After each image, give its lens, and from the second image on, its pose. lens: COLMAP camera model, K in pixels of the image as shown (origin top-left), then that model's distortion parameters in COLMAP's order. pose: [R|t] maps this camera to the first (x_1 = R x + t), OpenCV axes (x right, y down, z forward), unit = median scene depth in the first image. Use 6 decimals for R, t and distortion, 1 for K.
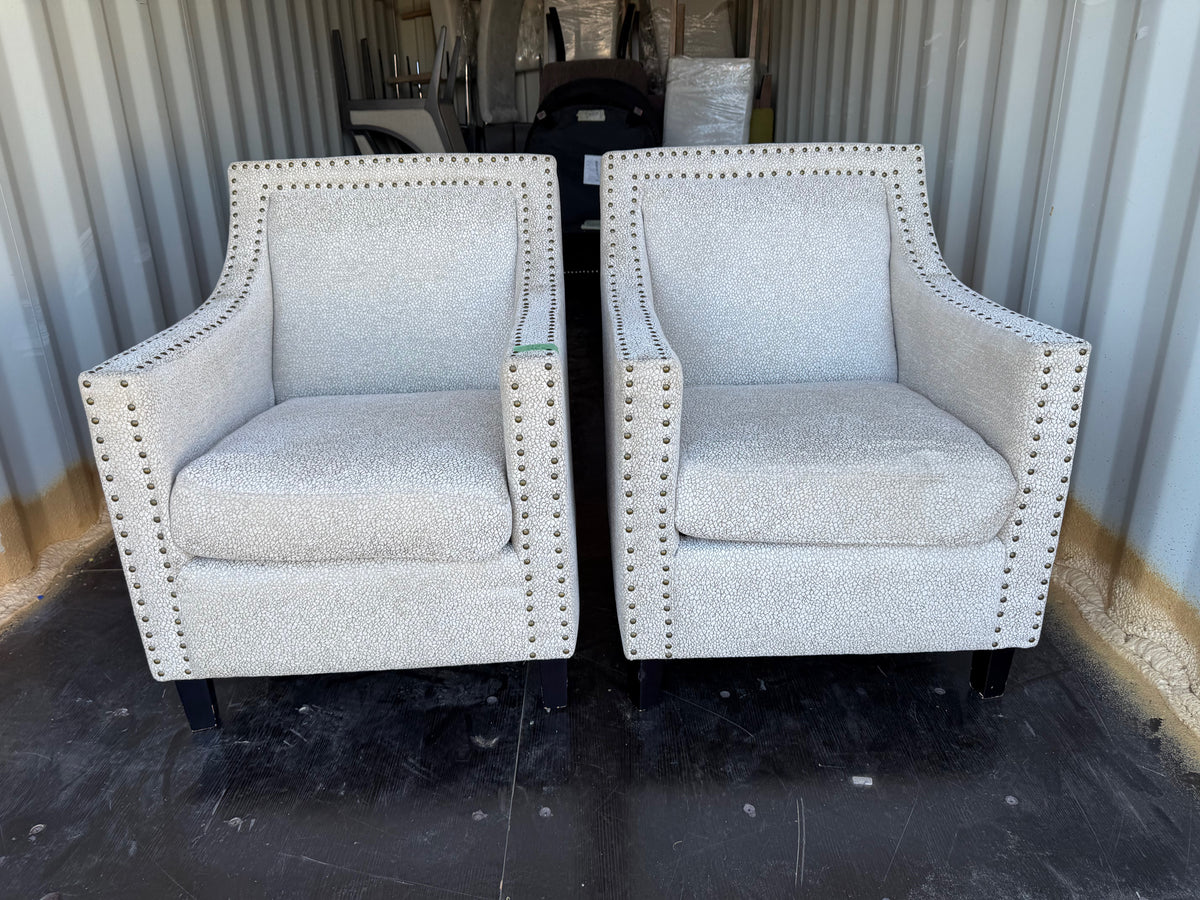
lens RADIAL K [[859.0, 0, 598.4], [0, 859.0, 443.0], [0, 0, 1]] dist [0.006594, -0.017055]
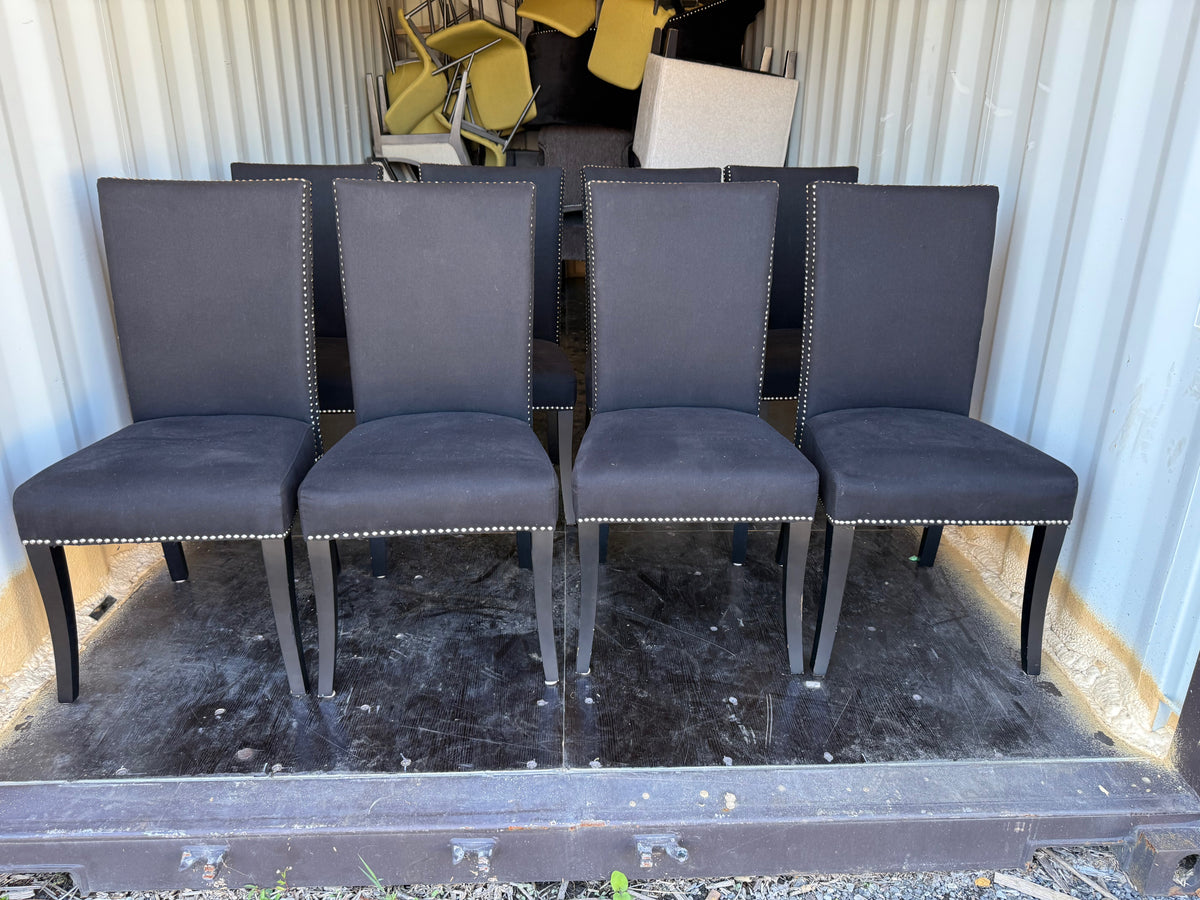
lens RADIAL K [[859.0, 0, 600.4], [0, 859.0, 451.2], [0, 0, 1]] dist [0.006594, -0.017055]
pose [[0.999092, 0.020169, 0.037519, -0.087676], [-0.020281, 0.999791, 0.002617, 0.013437], [-0.037458, -0.003375, 0.999292, -0.338737]]
